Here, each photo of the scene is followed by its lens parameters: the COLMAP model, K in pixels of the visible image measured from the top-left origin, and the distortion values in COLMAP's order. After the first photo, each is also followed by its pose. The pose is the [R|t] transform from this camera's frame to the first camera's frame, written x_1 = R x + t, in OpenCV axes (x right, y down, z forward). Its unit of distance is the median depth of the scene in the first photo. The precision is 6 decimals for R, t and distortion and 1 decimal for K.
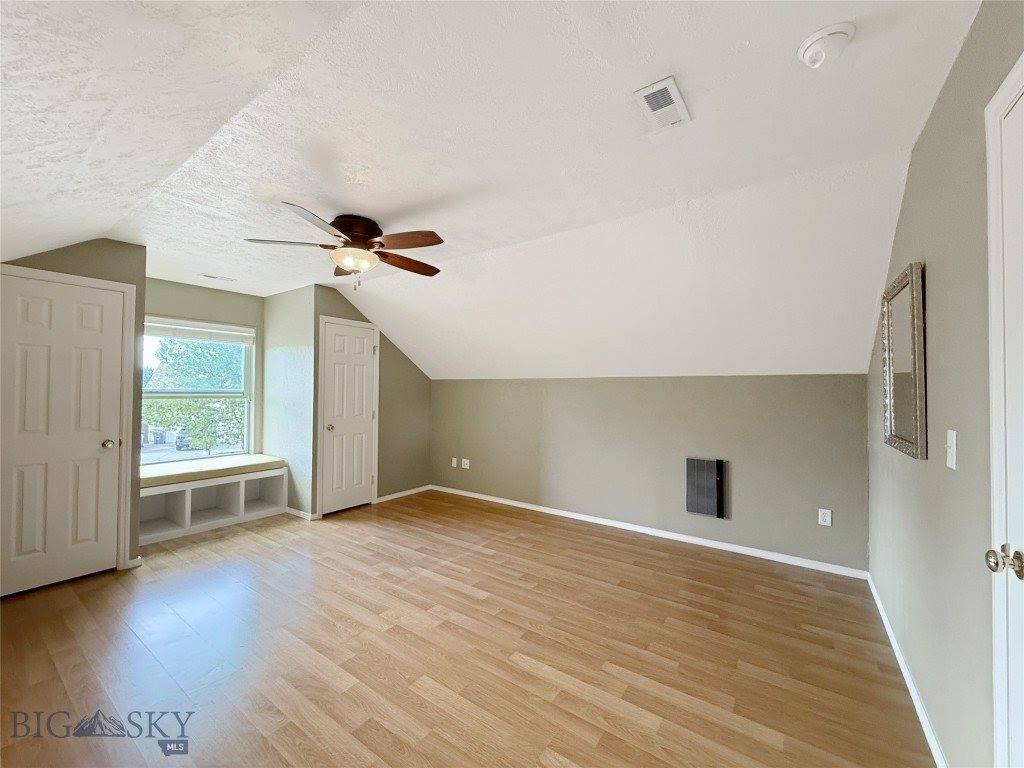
lens RADIAL K [[409.4, 0, 510.0], [0, 409.4, 382.9], [0, 0, 1]] dist [-0.000362, -0.000143]
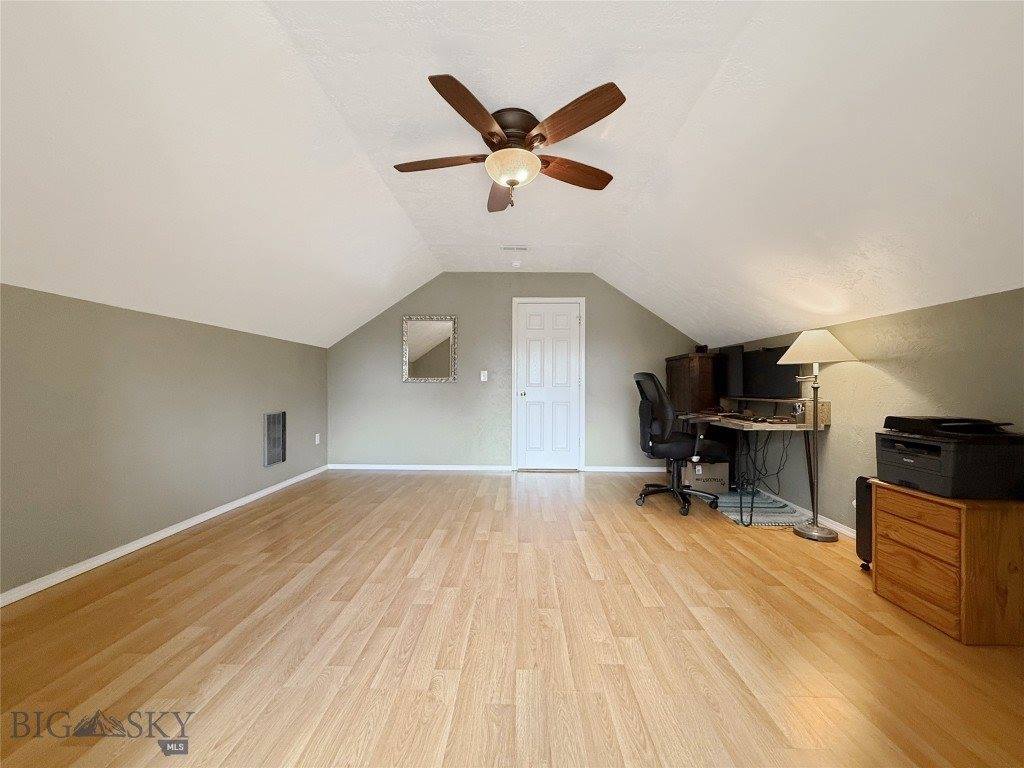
lens RADIAL K [[409.4, 0, 510.0], [0, 409.4, 382.9], [0, 0, 1]] dist [-0.000362, -0.000143]
pose [[-0.558889, -0.002873, 0.829238, -0.856498], [-0.026137, 0.999558, -0.014152, 0.111229], [-0.828831, -0.029583, -0.558717, 1.179139]]
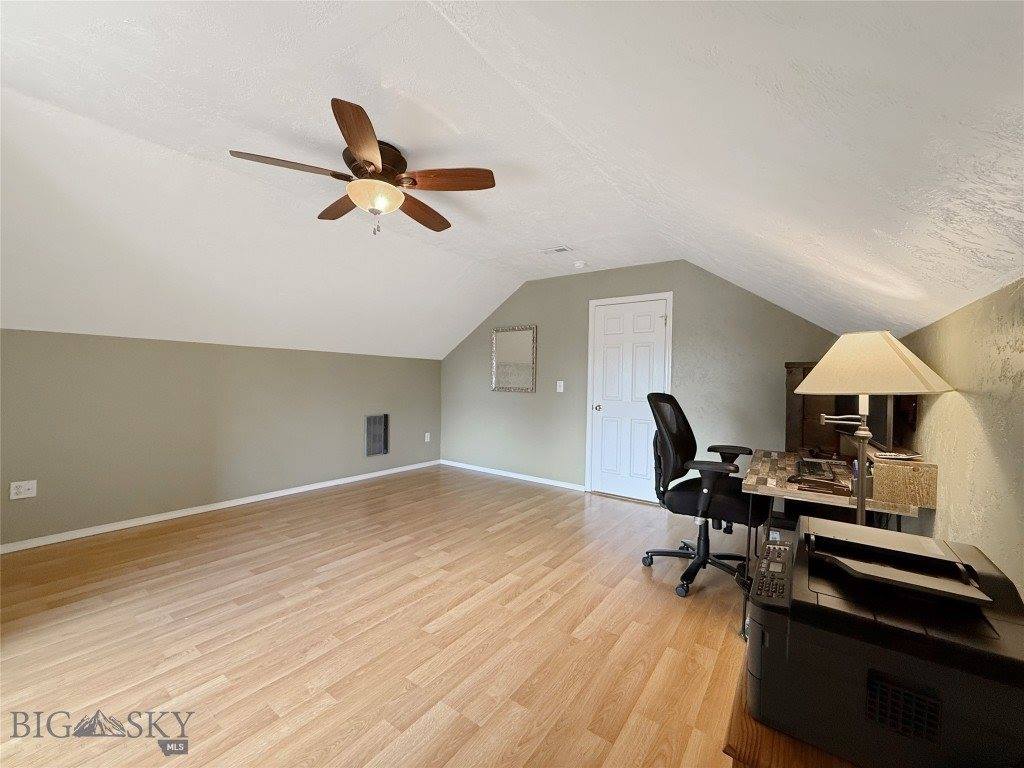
lens RADIAL K [[409.4, 0, 510.0], [0, 409.4, 382.9], [0, 0, 1]] dist [-0.000362, -0.000143]
pose [[0.016436, -0.015161, 0.999750, -0.981067], [-0.040453, 0.999056, 0.015815, 0.038218], [-0.999046, -0.040703, 0.015807, 0.568580]]
